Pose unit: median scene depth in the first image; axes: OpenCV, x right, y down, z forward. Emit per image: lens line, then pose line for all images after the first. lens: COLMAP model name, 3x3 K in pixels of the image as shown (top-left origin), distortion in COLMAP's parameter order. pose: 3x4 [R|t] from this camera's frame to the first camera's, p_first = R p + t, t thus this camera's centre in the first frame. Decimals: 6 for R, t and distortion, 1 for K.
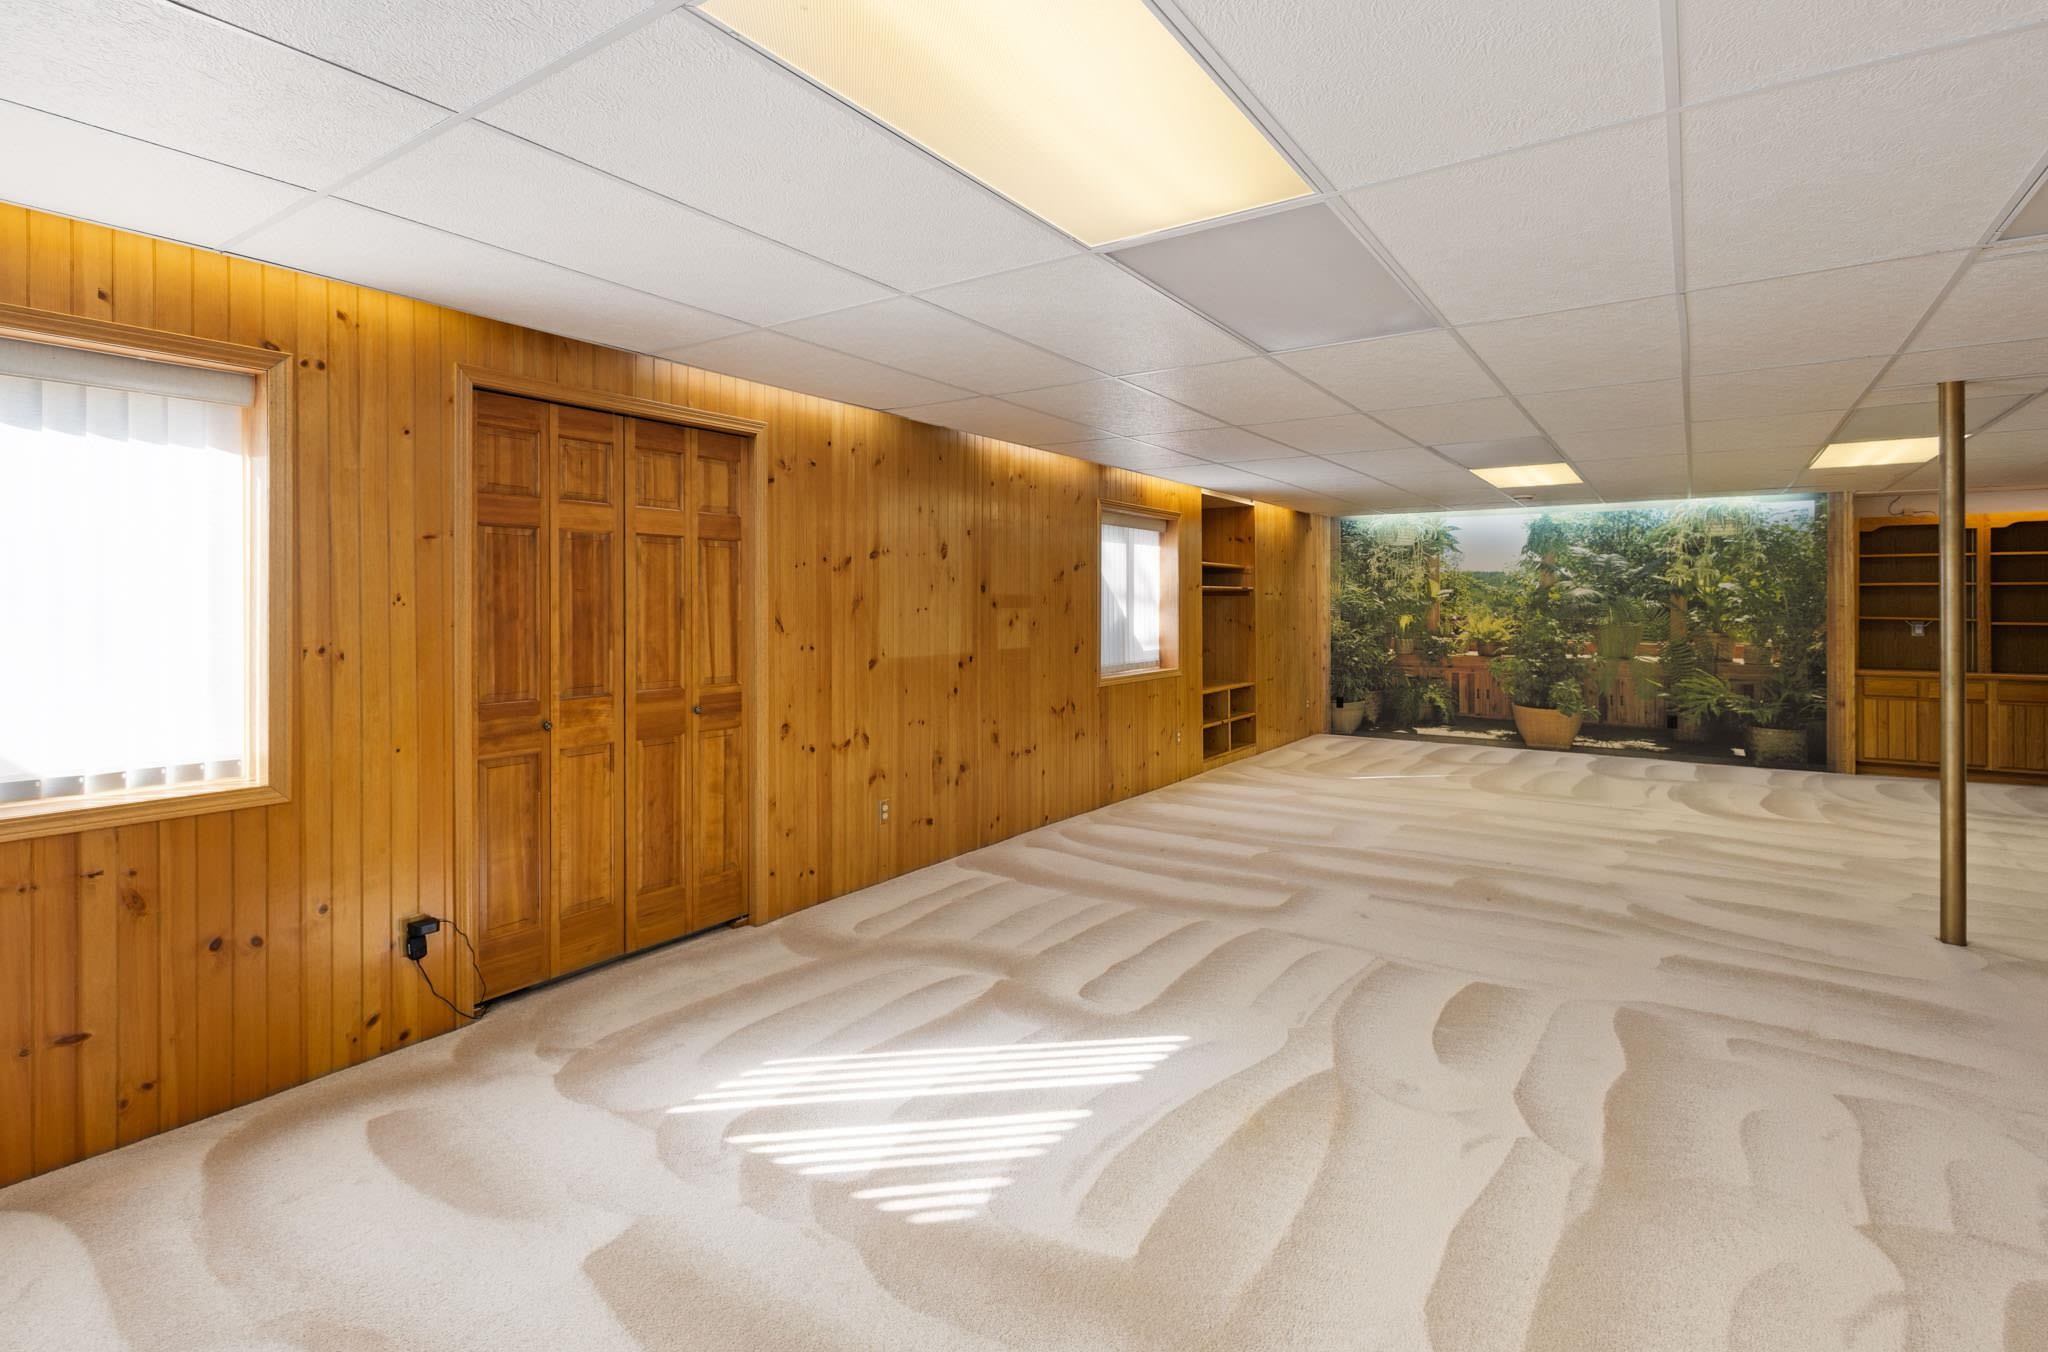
lens RADIAL K [[973.0, 0, 1024.0], [0, 973.0, 676.0], [0, 0, 1]] dist [0.011842, -0.000400]
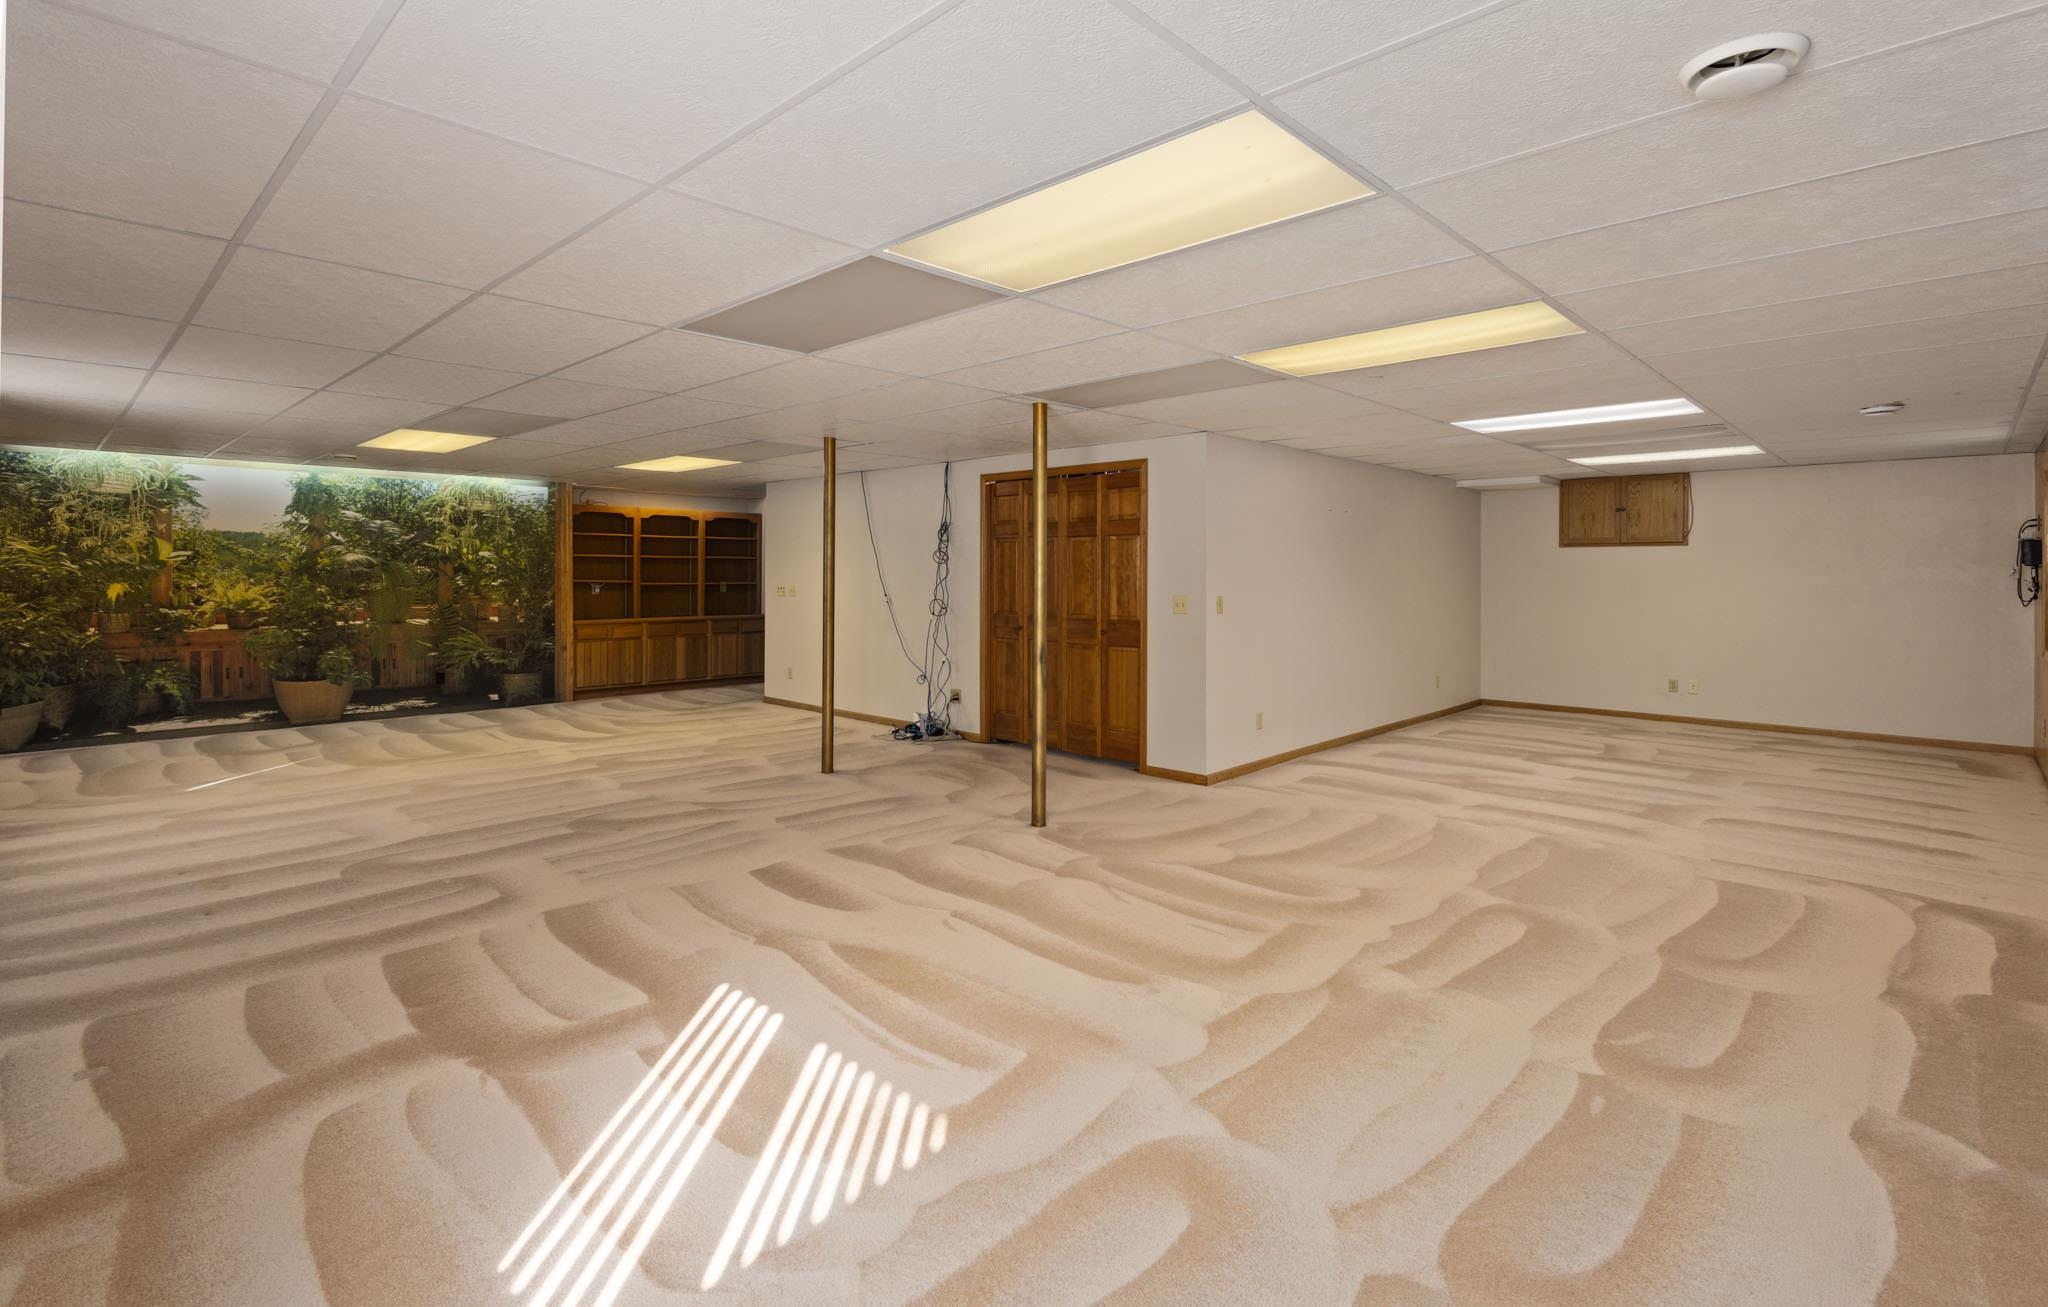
lens RADIAL K [[954.3, 0, 1024.0], [0, 954.3, 653.5], [0, 0, 1]] dist [0.001670, 0.000280]
pose [[0.166530, -0.083622, 0.982484, -0.271173], [0.071528, 0.994797, 0.072546, -0.011085], [-0.983439, 0.058194, 0.171645, 0.177933]]
